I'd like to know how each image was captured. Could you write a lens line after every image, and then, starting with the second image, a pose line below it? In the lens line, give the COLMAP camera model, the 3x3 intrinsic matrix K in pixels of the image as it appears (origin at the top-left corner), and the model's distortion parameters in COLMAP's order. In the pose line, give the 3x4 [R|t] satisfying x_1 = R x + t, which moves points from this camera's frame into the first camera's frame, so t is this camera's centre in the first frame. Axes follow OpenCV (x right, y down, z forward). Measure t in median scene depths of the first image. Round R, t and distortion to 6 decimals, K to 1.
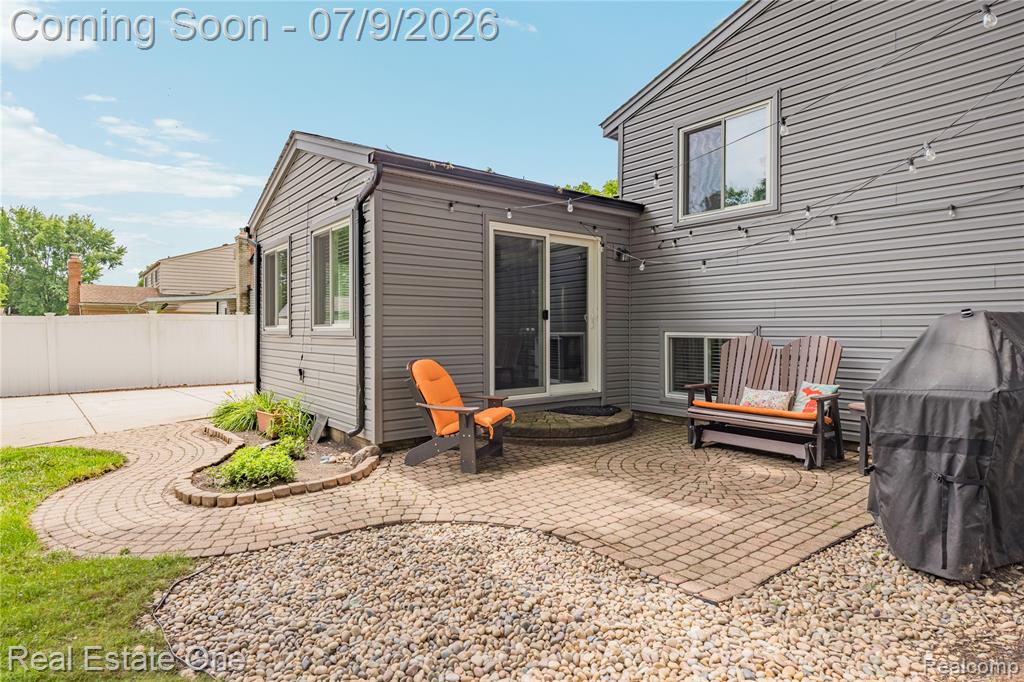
lens RADIAL K [[567.0, 0, 495.2], [0, 567.0, 331.7], [0, 0, 1]] dist [0.004090, -0.005265]
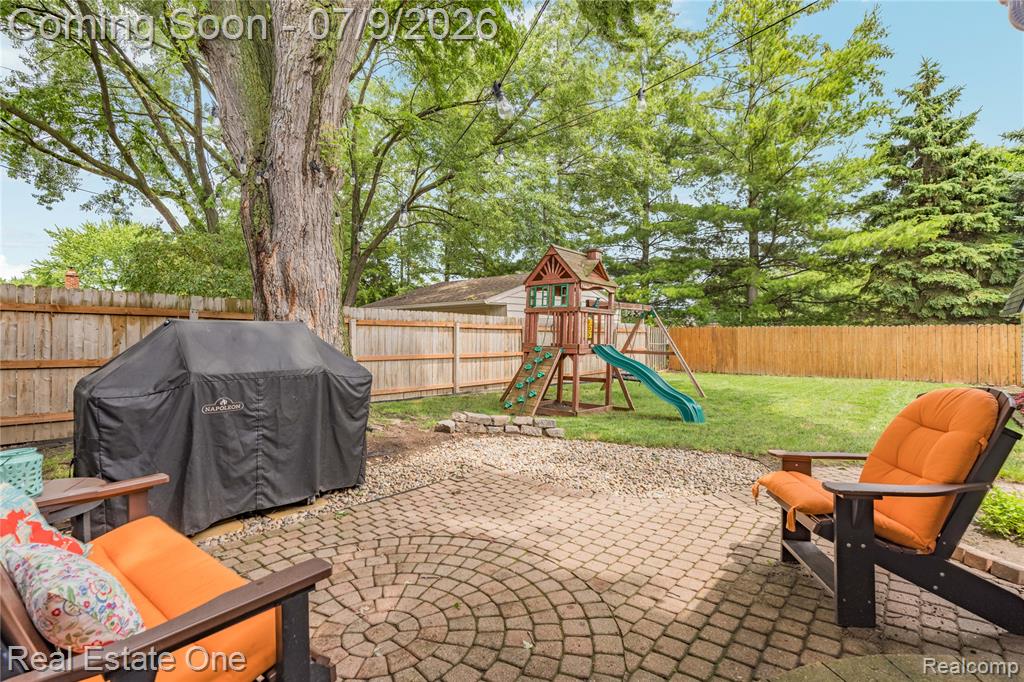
lens RADIAL K [[487.6, 0, 503.4], [0, 487.6, 336.1], [0, 0, 1]] dist [-0.004731, -0.000351]
pose [[-0.977300, 0.017388, -0.211145, 0.313537], [0.016090, 0.999840, 0.007866, -0.000845], [0.211248, 0.004290, -0.977423, 1.234666]]
